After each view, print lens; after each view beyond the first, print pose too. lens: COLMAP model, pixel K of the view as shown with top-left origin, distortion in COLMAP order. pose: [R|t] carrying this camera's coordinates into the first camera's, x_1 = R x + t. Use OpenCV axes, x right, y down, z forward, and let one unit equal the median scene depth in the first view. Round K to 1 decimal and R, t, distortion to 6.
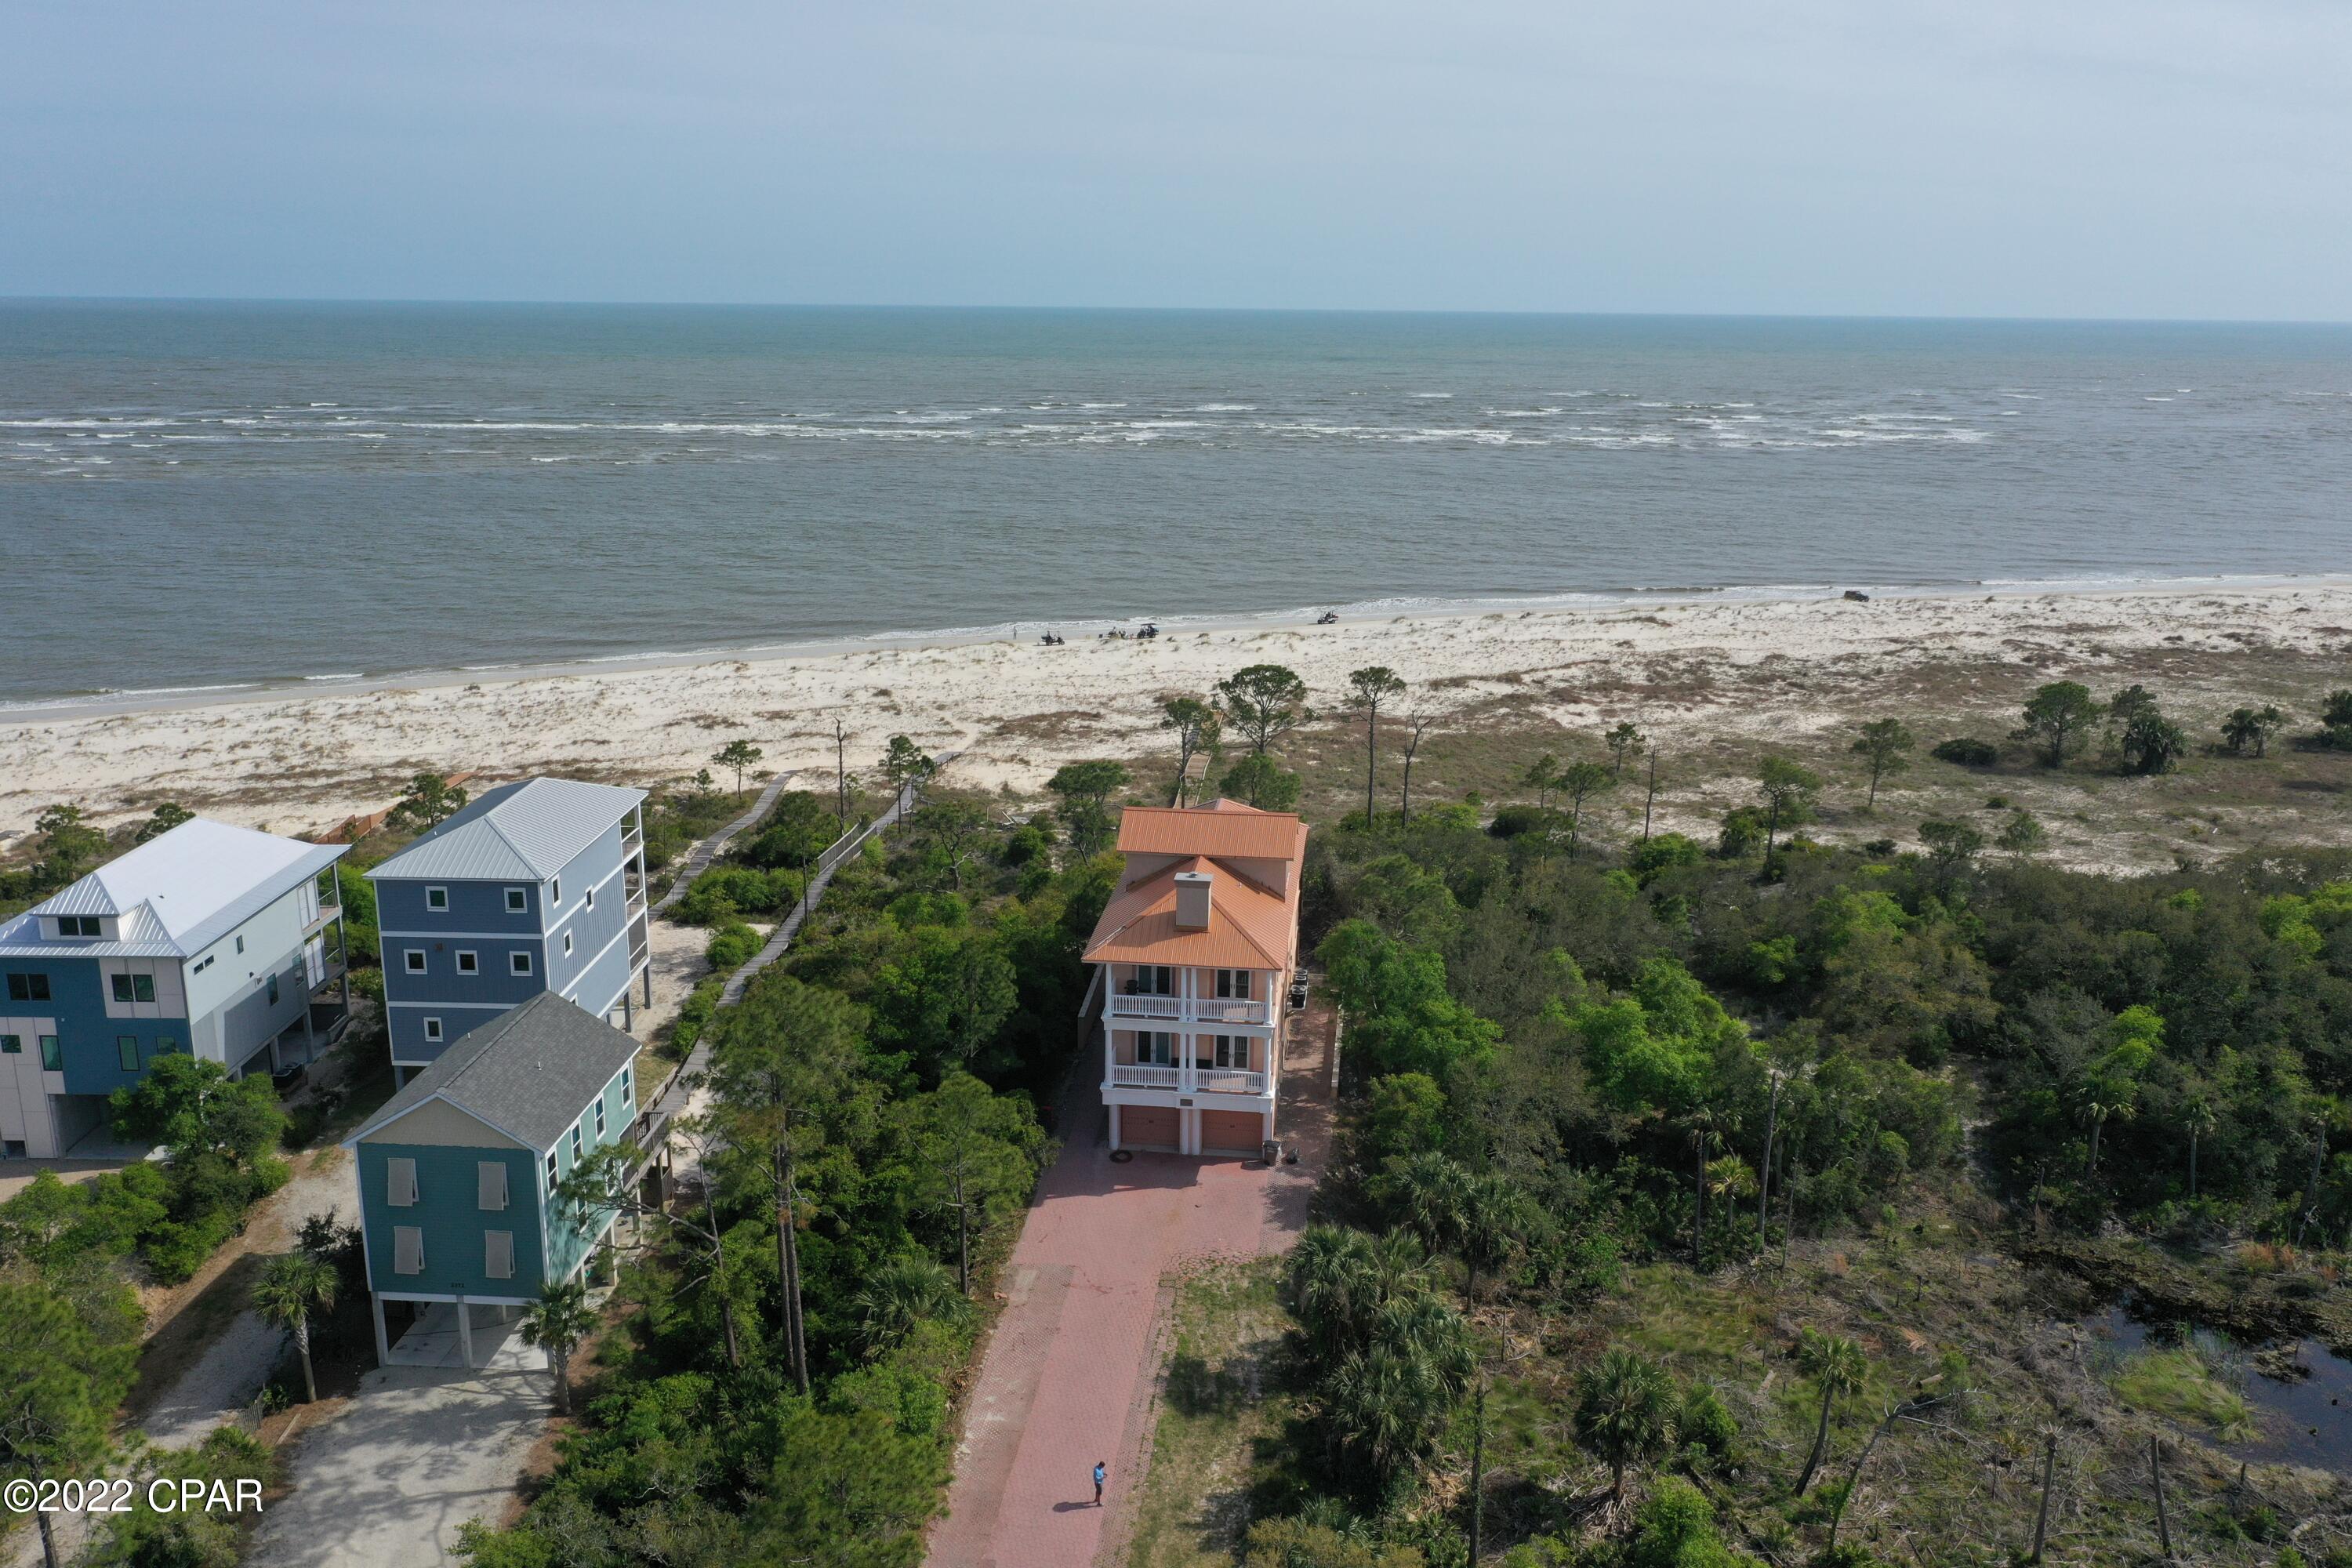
lens RADIAL K [[1866.9, 0, 1176.0], [0, 1866.9, 784.0], [0, 0, 1]] dist [-0.004633, 0.004980]
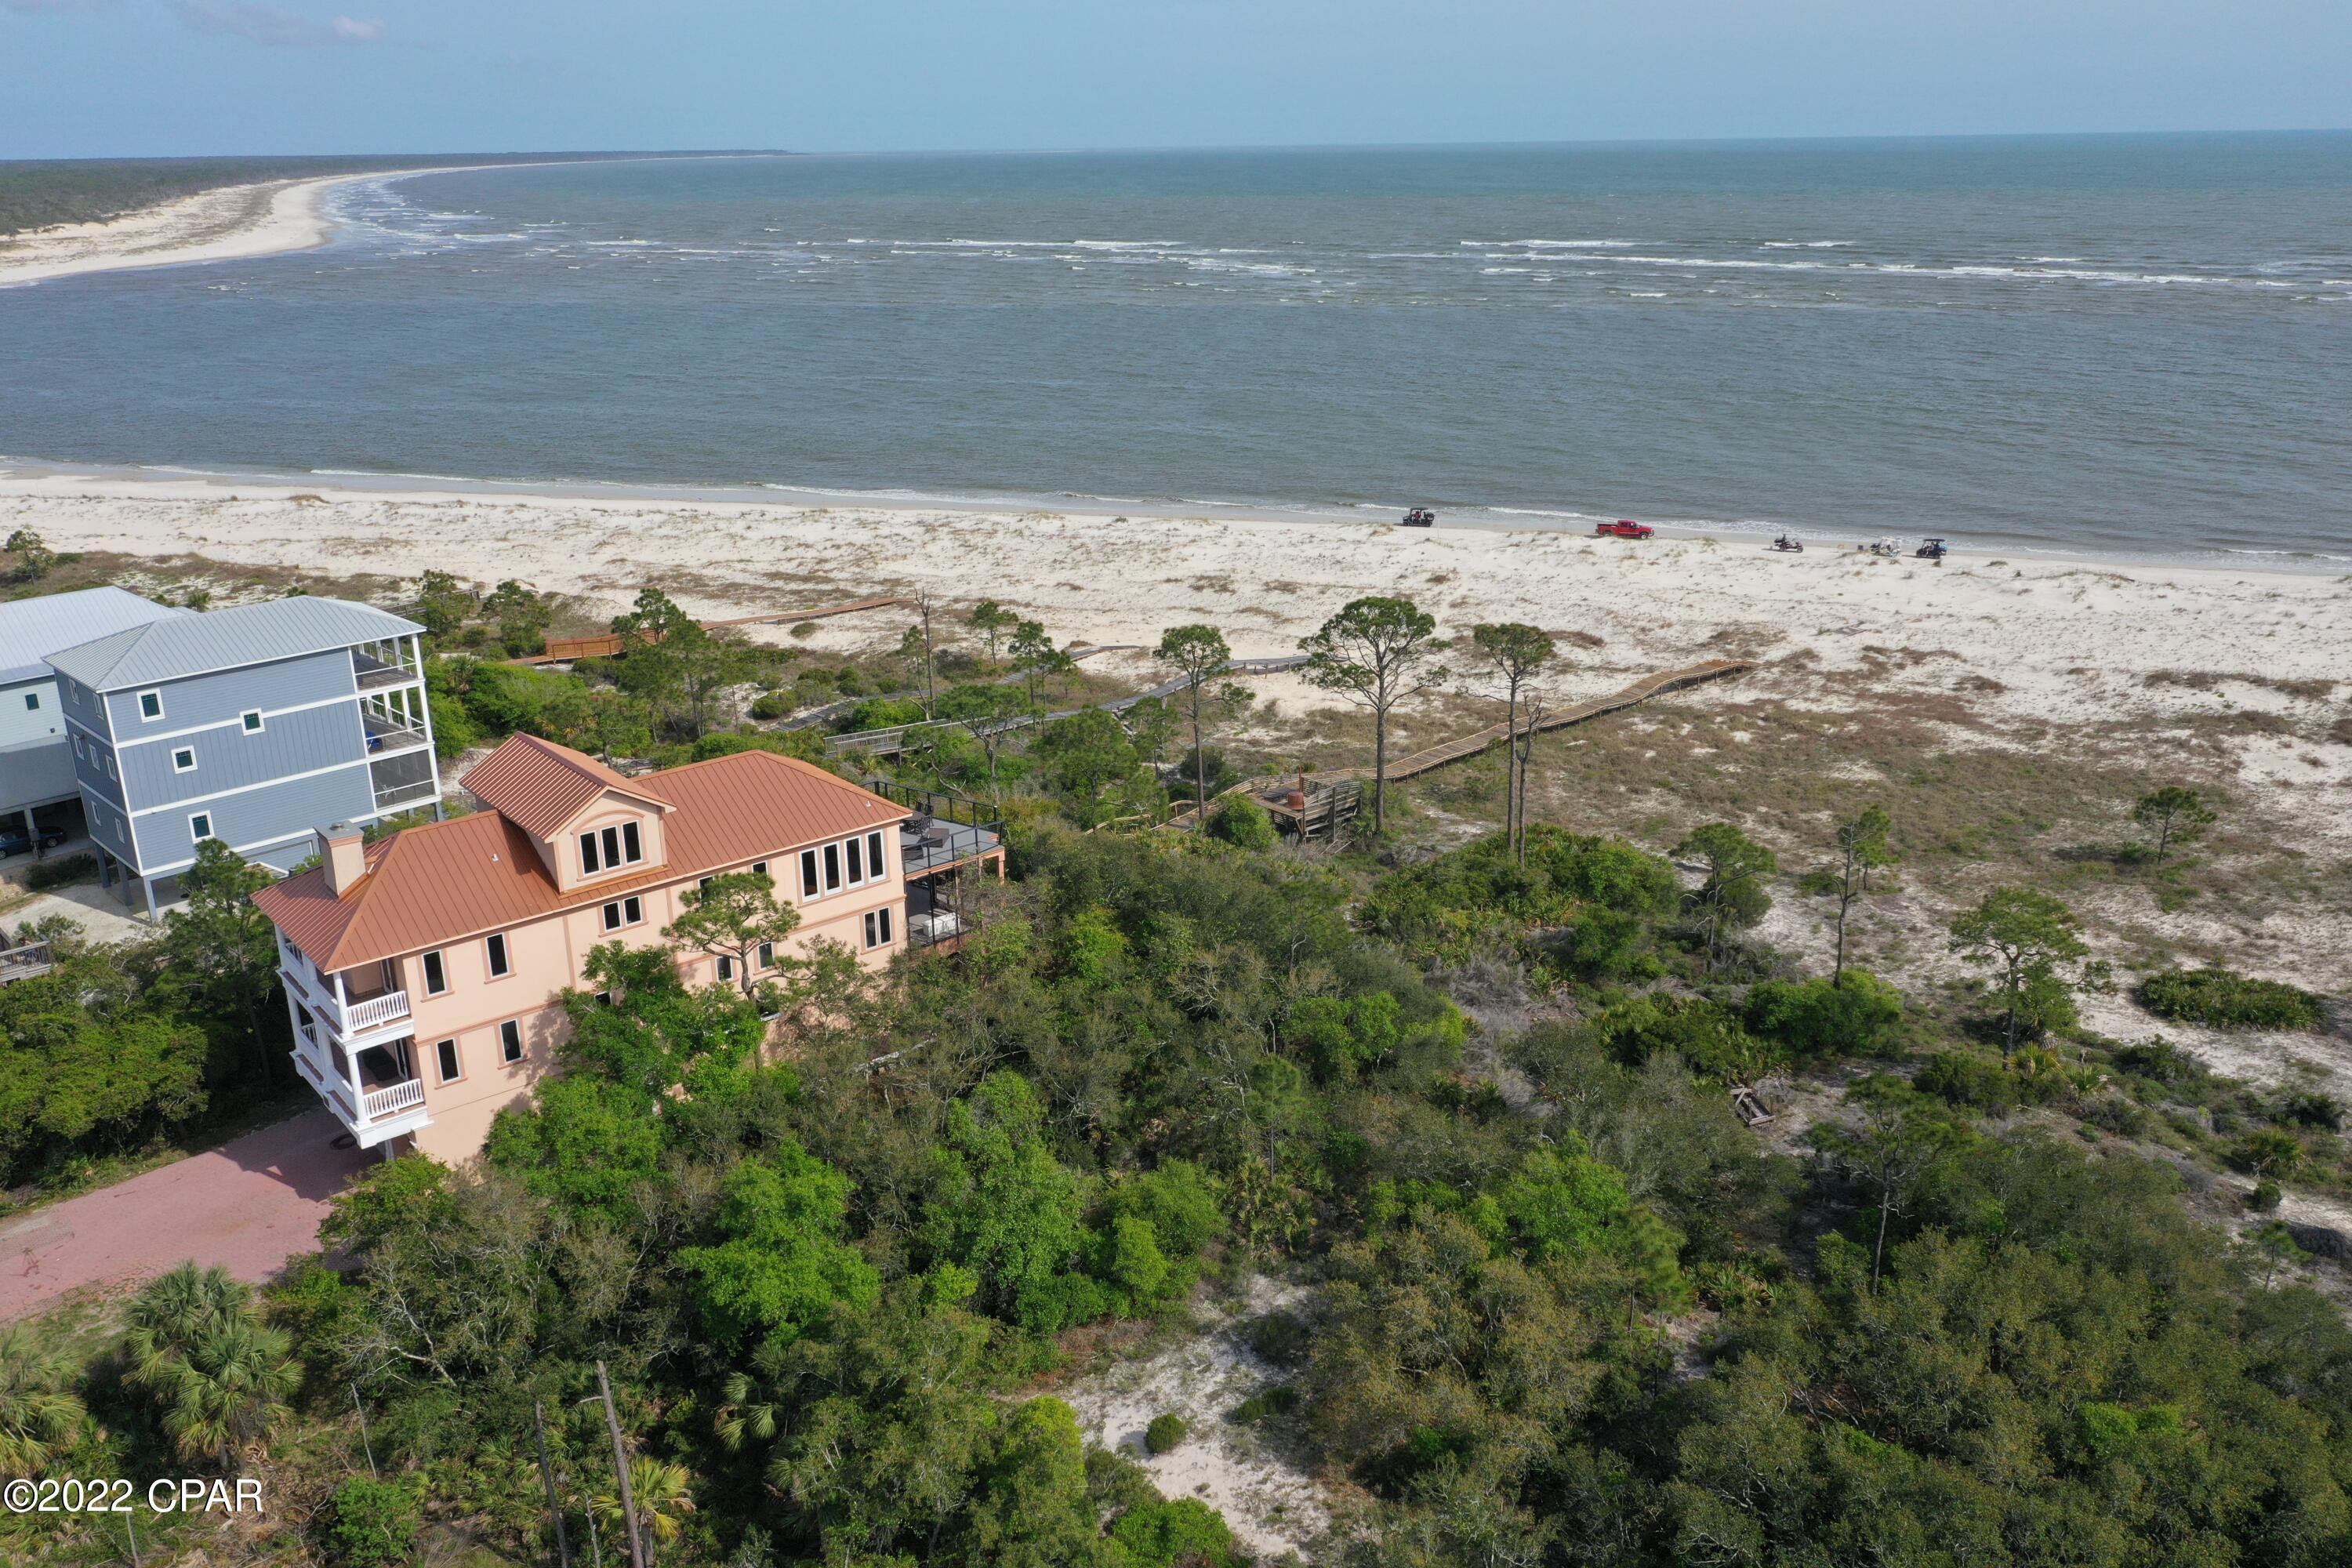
lens RADIAL K [[1869.1, 0, 1176.0], [0, 1869.1, 784.0], [0, 0, 1]] dist [0.001797, 0.001484]
pose [[0.726159, 0.204802, -0.656315, 0.375121], [-0.151346, 0.978803, 0.137981, -0.063126], [0.670662, -0.000866, 0.741763, 0.314133]]
